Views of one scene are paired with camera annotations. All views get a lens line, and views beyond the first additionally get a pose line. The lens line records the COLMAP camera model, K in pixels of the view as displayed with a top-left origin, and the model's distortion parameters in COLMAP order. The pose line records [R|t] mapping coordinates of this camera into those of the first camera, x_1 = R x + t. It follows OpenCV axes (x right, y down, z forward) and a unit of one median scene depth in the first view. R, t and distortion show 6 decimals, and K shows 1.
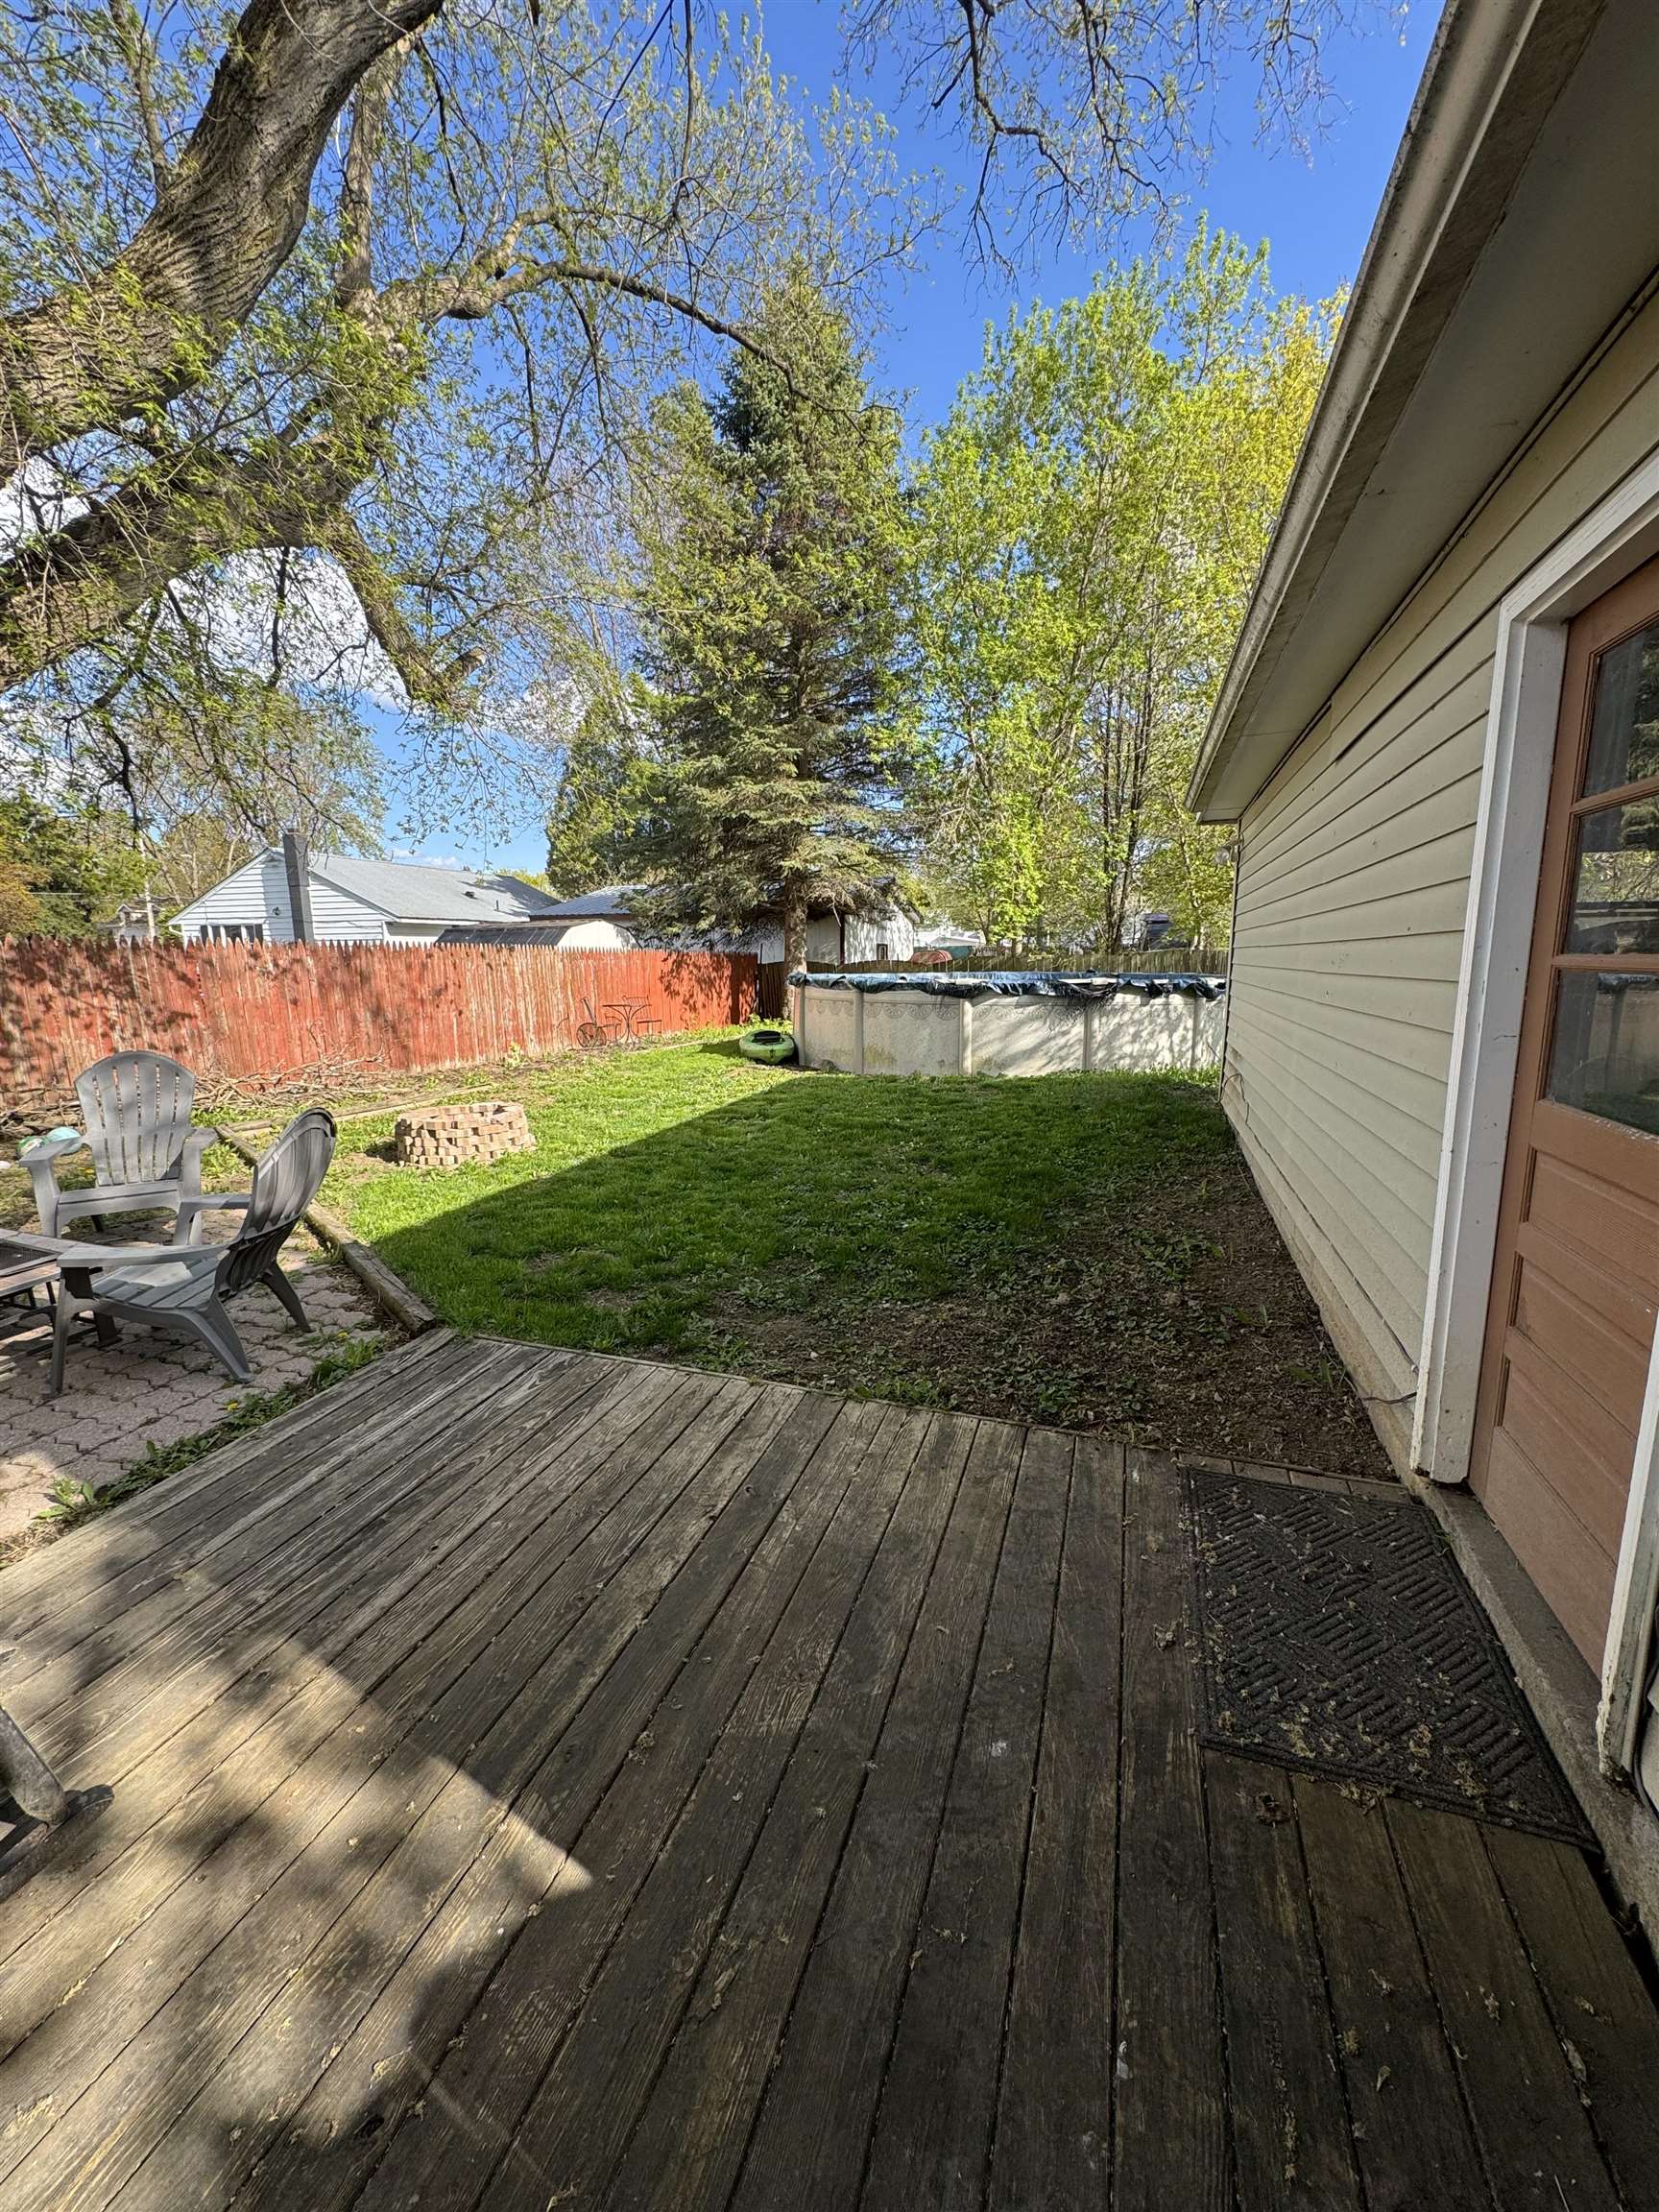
lens RADIAL K [[882.3, 0, 833.5], [0, 882.3, 1104.3], [0, 0, 1]] dist [-0.001149, 0.000271]
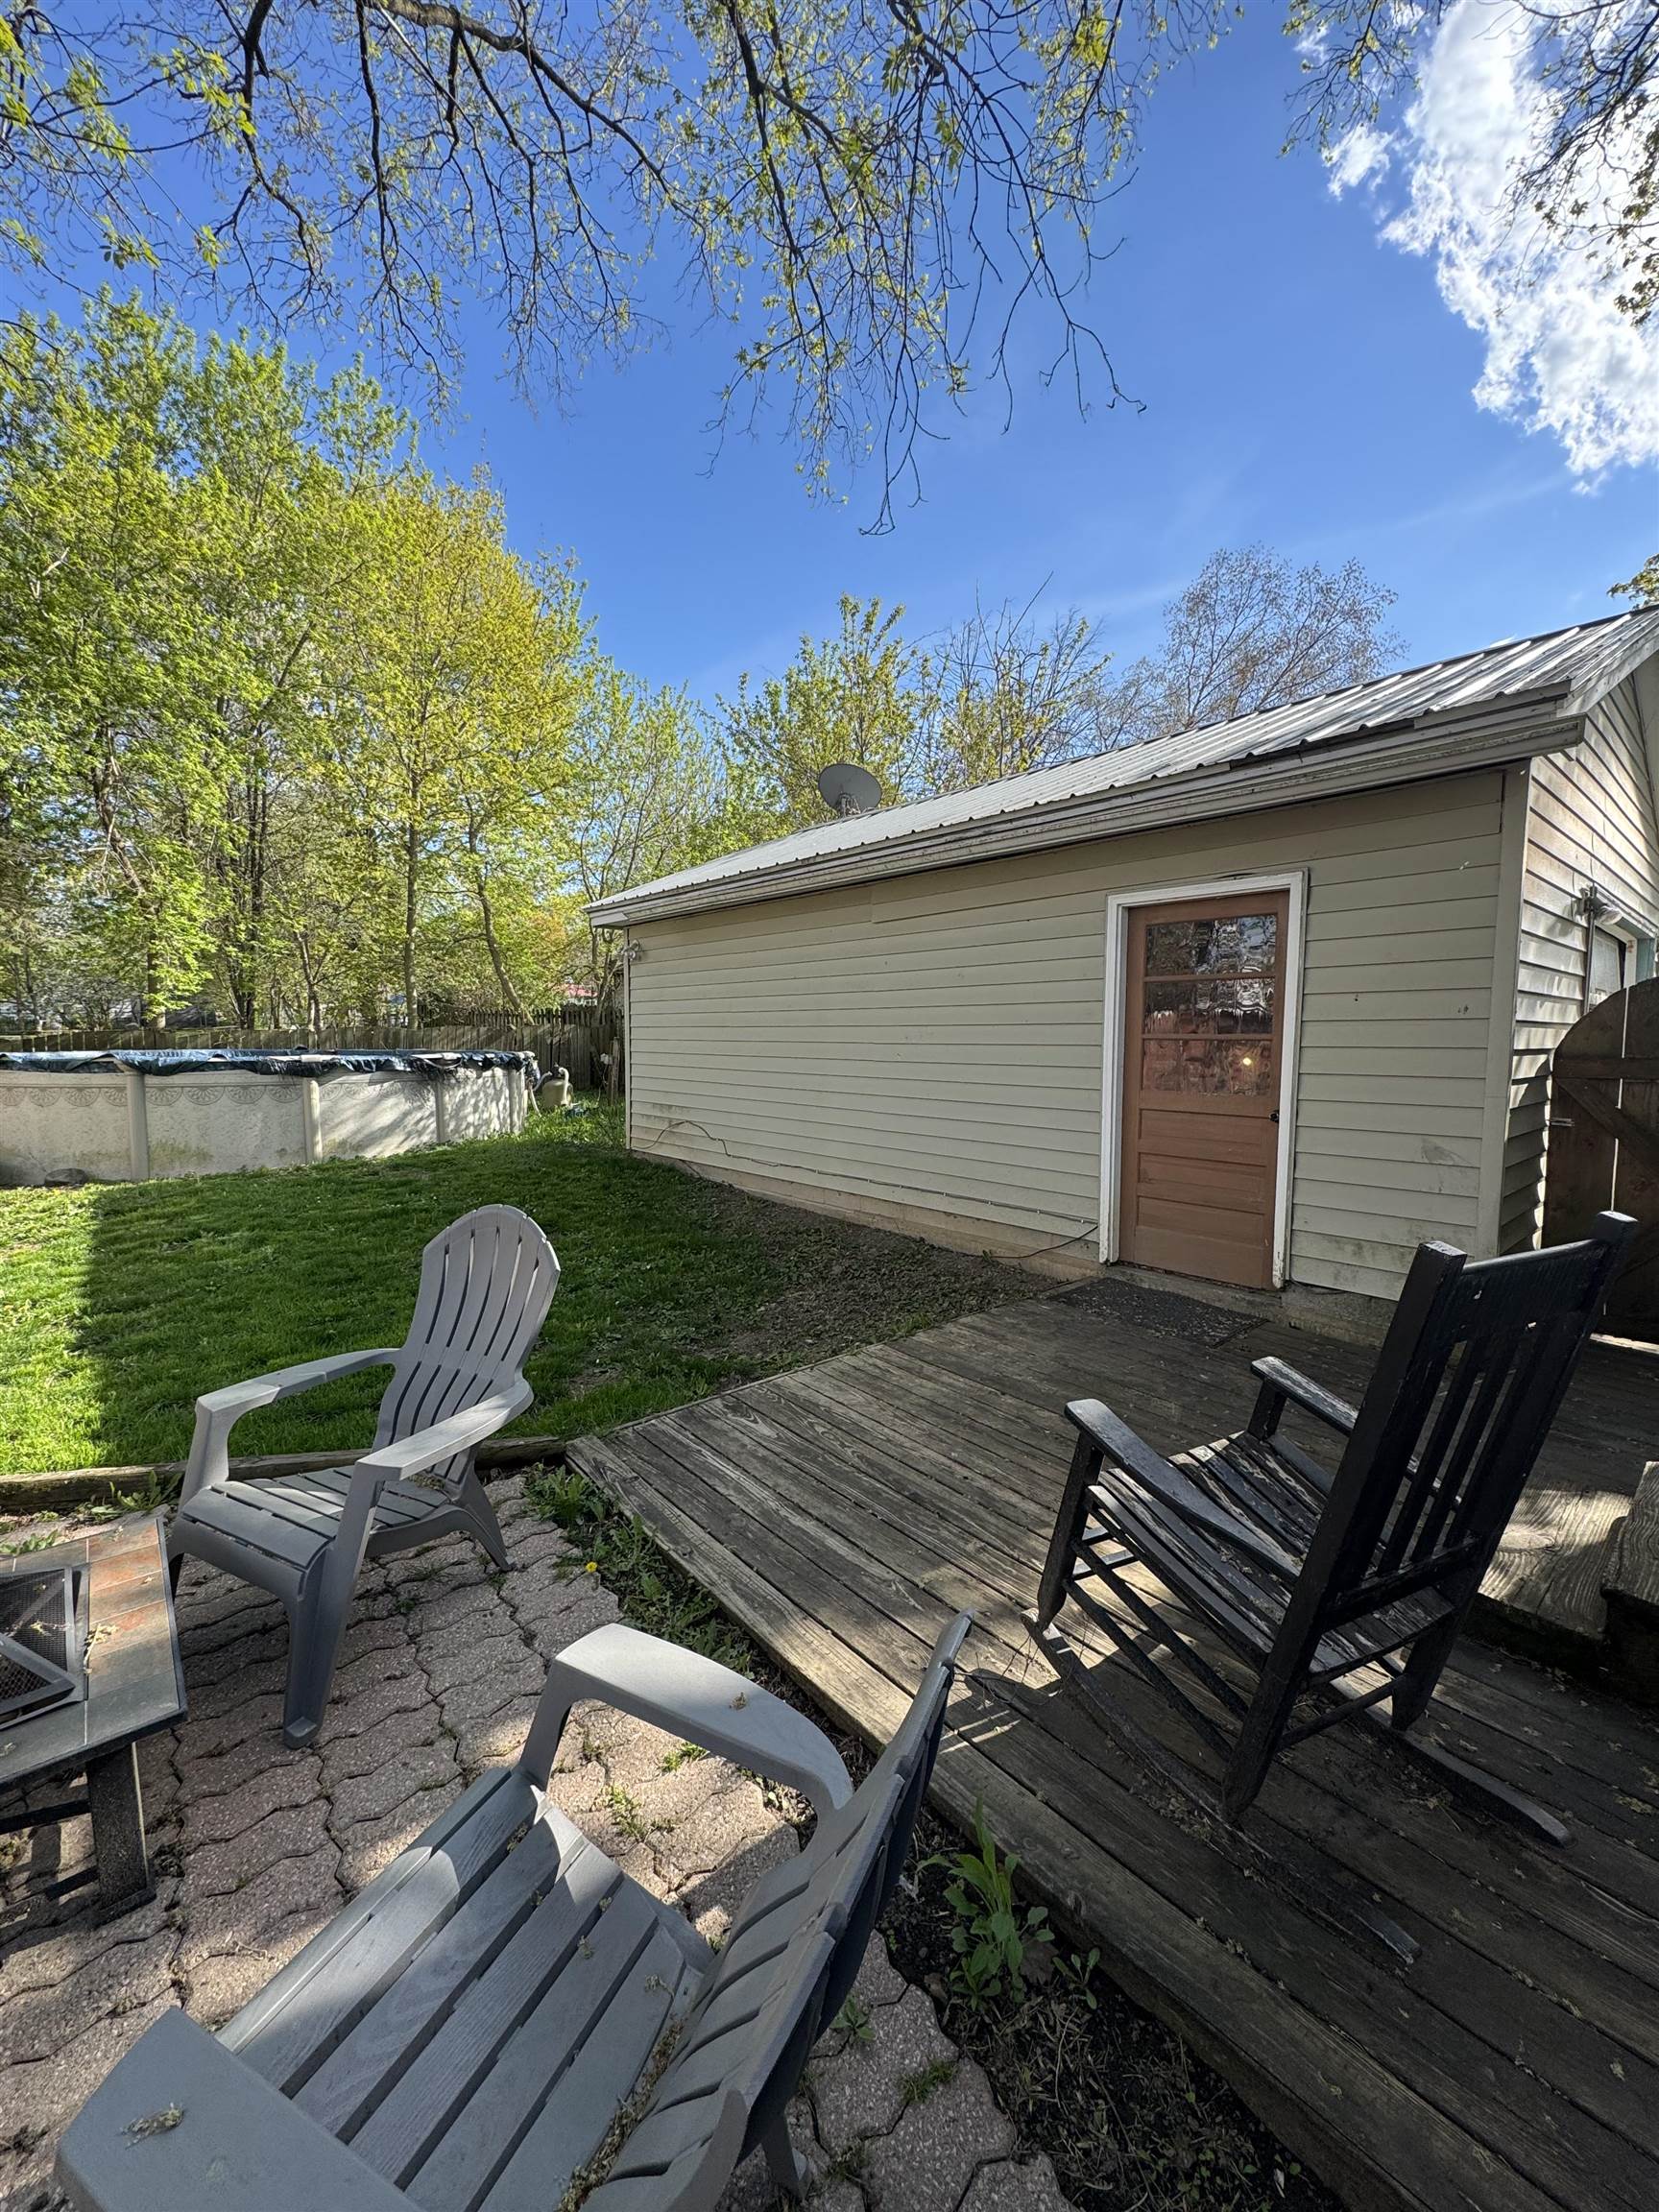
lens RADIAL K [[882.3, 0, 819.2], [0, 882.3, 1103.5], [0, 0, 1]] dist [-0.001149, 0.000271]
pose [[0.497585, -0.061328, 0.865245, -0.647825], [0.136912, 0.990546, -0.008527, -0.024928], [-0.856542, 0.122705, 0.501277, 0.181350]]
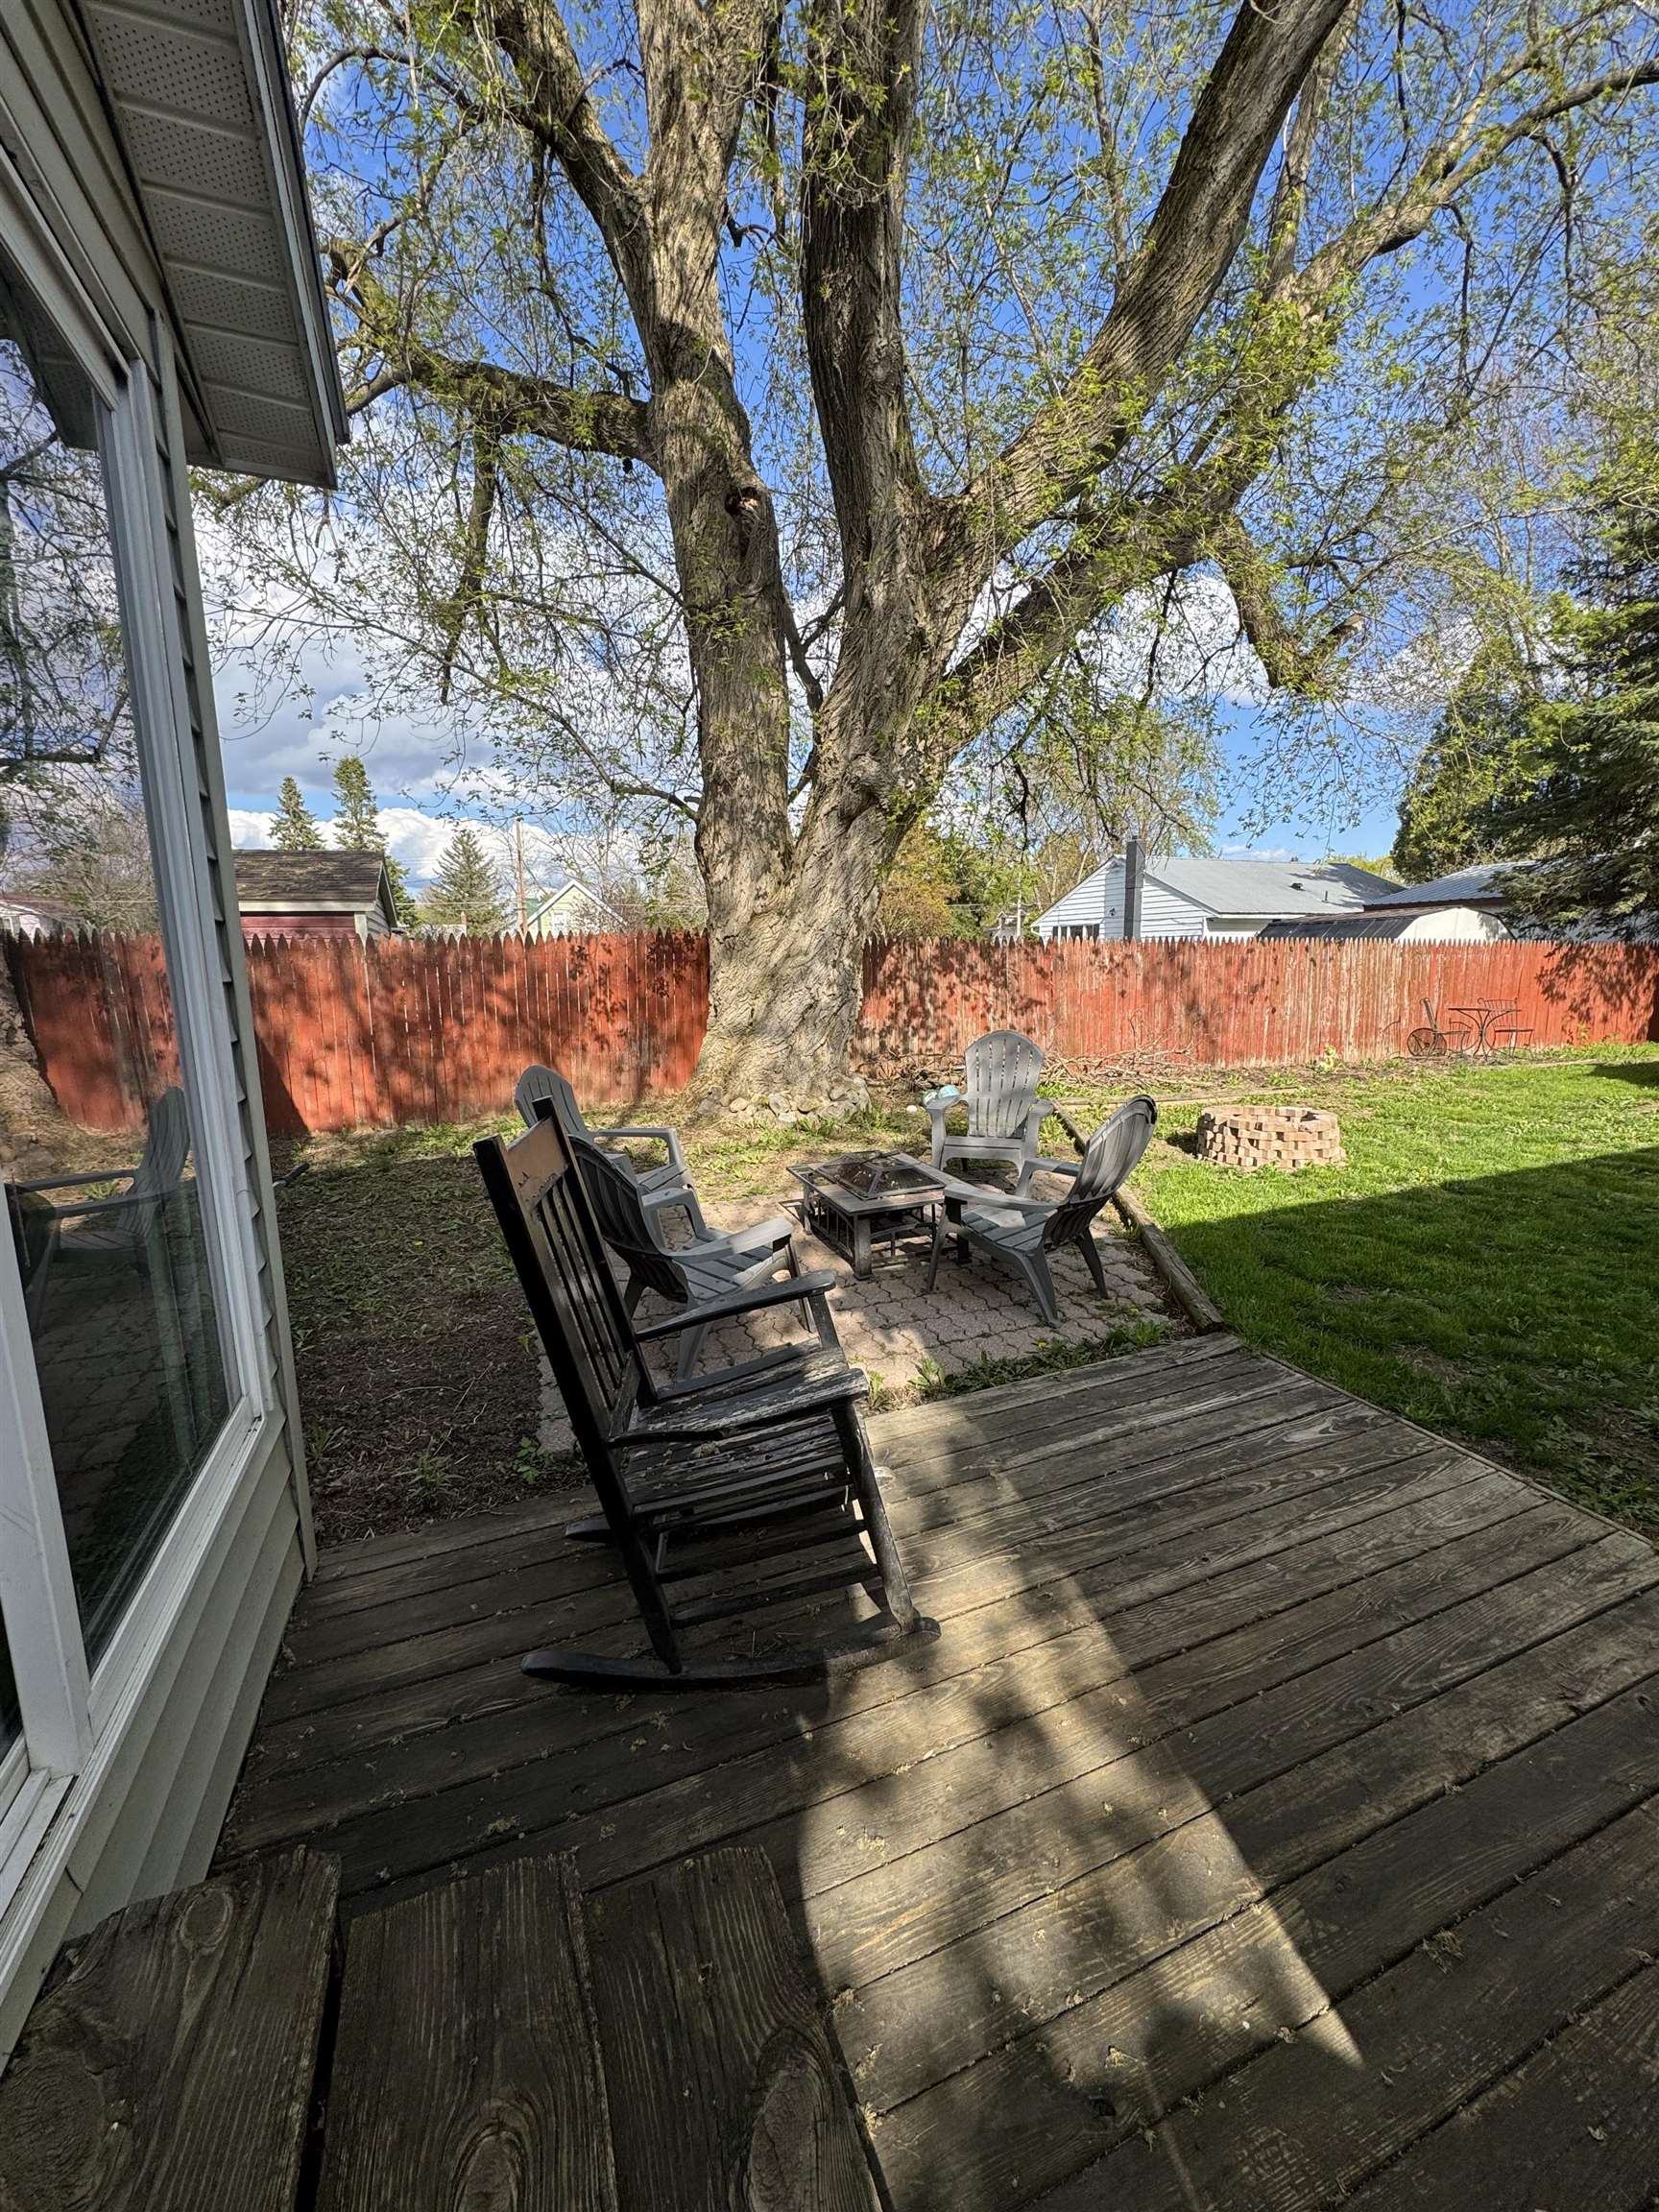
lens RADIAL K [[882.3, 0, 824.1], [0, 882.3, 1105.2], [0, 0, 1]] dist [-0.001149, 0.000271]
pose [[0.651701, 0.123512, -0.748352, -0.023344], [-0.118858, 0.991093, 0.060068, -0.001006], [0.749105, 0.049801, 0.660577, 0.006337]]
